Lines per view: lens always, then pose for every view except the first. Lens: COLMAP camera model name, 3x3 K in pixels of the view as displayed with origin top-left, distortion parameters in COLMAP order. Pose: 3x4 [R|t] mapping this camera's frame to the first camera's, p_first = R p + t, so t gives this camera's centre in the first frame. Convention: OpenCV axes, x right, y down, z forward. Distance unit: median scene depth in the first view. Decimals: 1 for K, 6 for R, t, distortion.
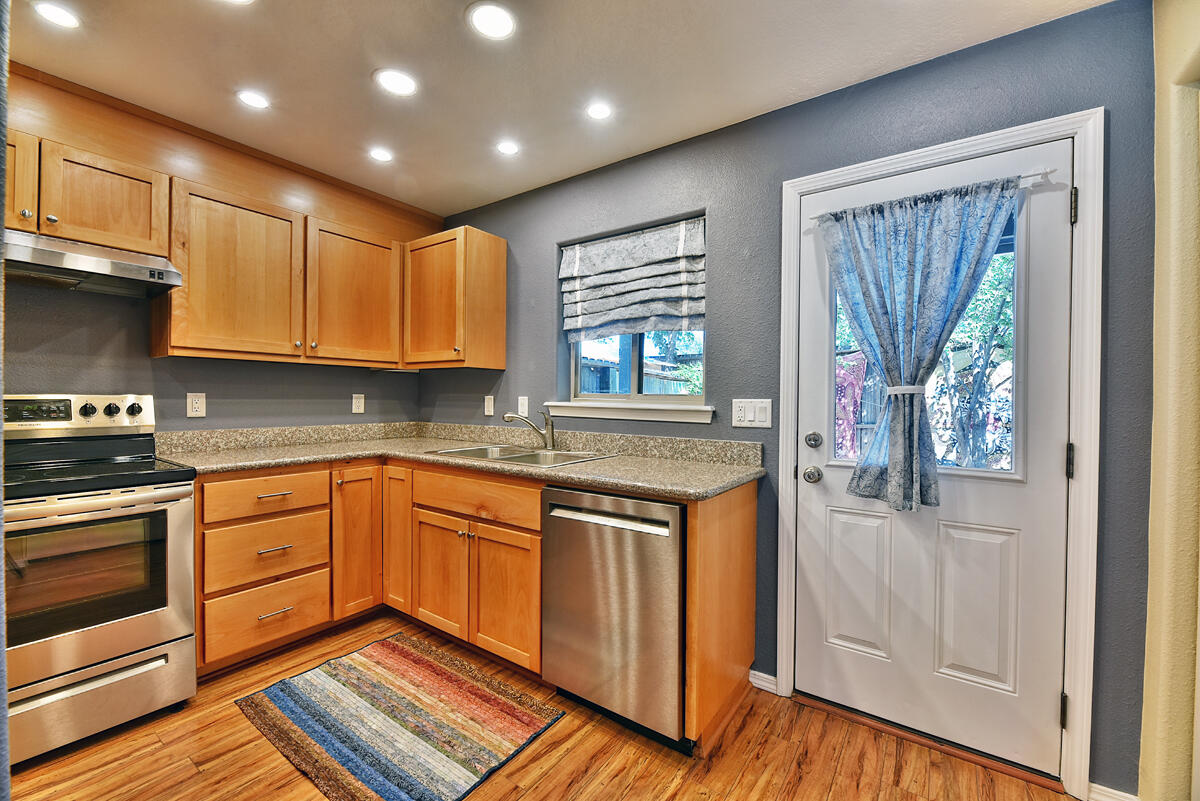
lens RADIAL K [[483.0, 0, 600.2], [0, 483.0, 402.7], [0, 0, 1]] dist [-0.002883, -0.002492]
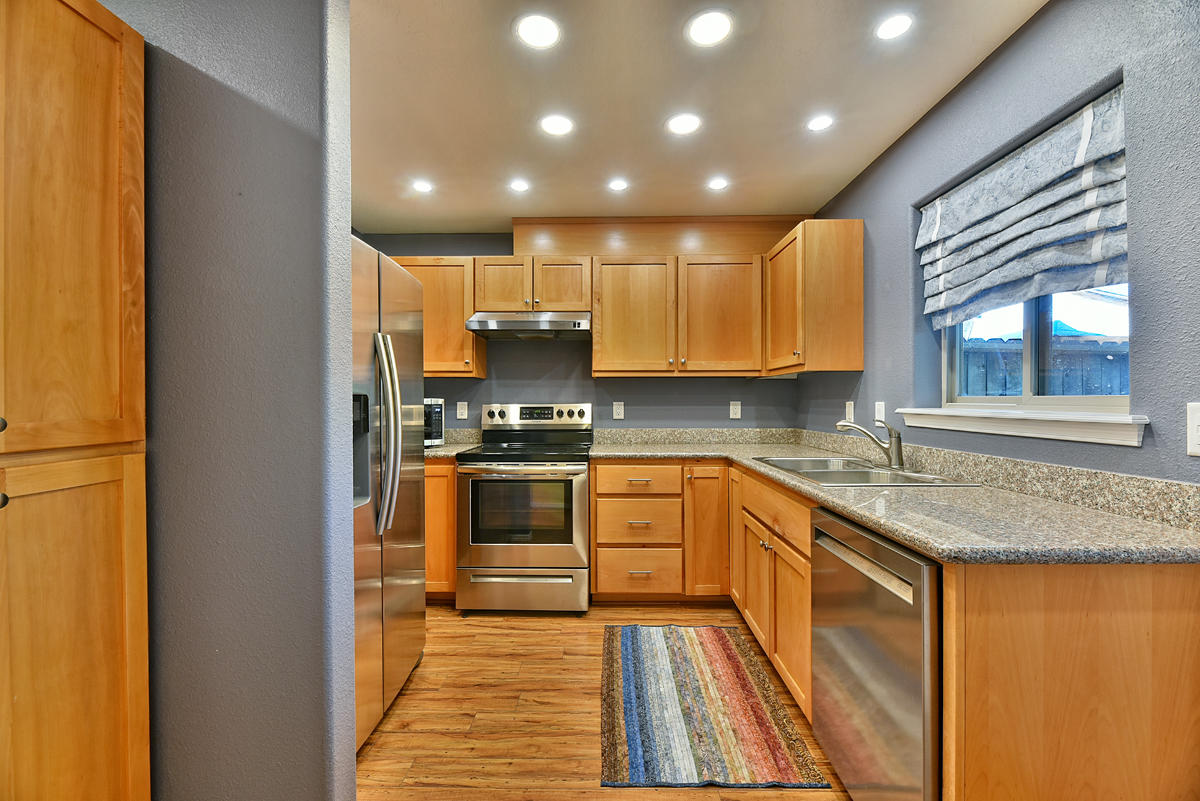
lens RADIAL K [[483.0, 0, 600.9], [0, 483.0, 402.9], [0, 0, 1]] dist [-0.002883, -0.002492]
pose [[0.562313, -0.009426, -0.826871, 0.320733], [-0.001024, 0.999926, -0.012095, -0.000328], [0.826924, 0.007648, 0.562262, 0.173850]]
